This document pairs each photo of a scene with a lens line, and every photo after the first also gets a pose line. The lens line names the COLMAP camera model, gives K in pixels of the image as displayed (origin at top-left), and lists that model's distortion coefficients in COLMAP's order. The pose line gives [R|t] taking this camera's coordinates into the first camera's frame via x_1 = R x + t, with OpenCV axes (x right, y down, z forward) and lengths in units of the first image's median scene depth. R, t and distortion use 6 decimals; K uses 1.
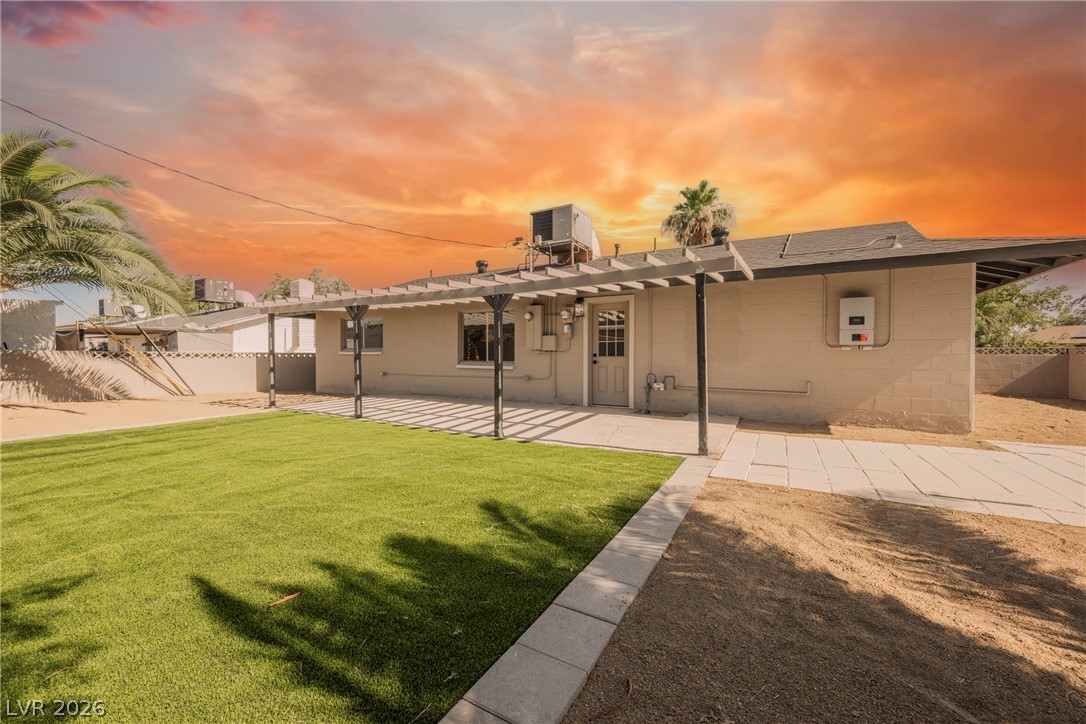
lens RADIAL K [[415.3, 0, 543.0], [0, 415.3, 362.0], [0, 0, 1]] dist [-0.001008, -0.000187]
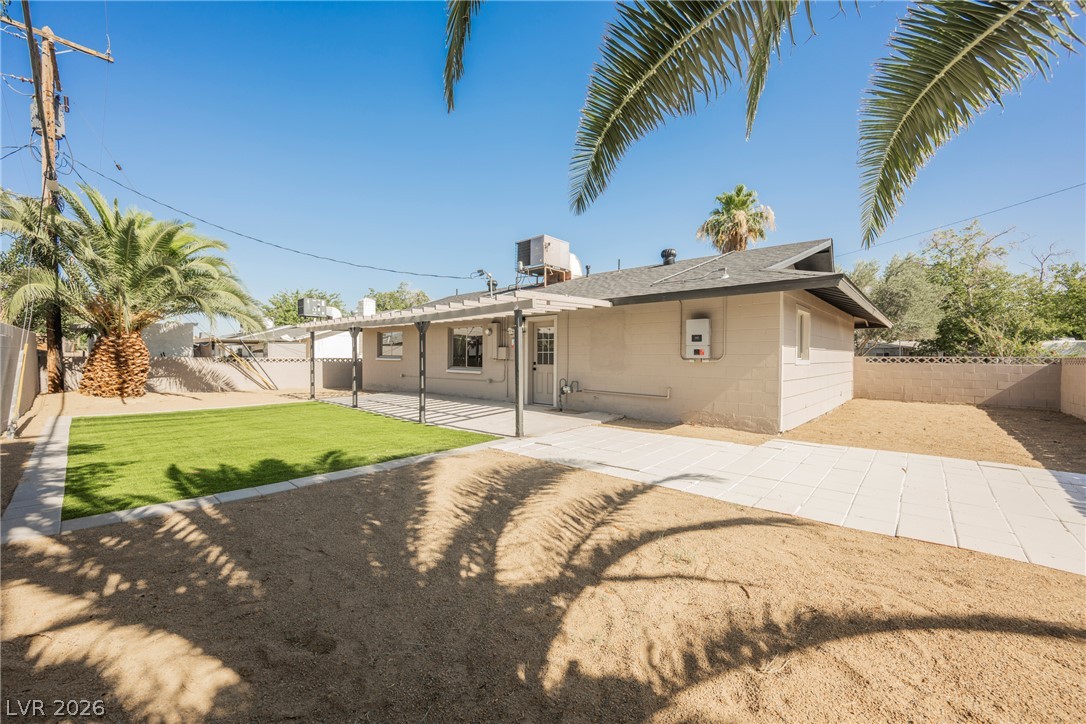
lens RADIAL K [[415.3, 0, 543.0], [0, 415.3, 362.0], [0, 0, 1]] dist [-0.001008, -0.000187]
pose [[0.977098, 0.006260, -0.212698, 0.397003], [-0.007285, 0.999965, -0.004036, -0.014962], [0.212665, 0.005494, 0.977110, -0.195402]]
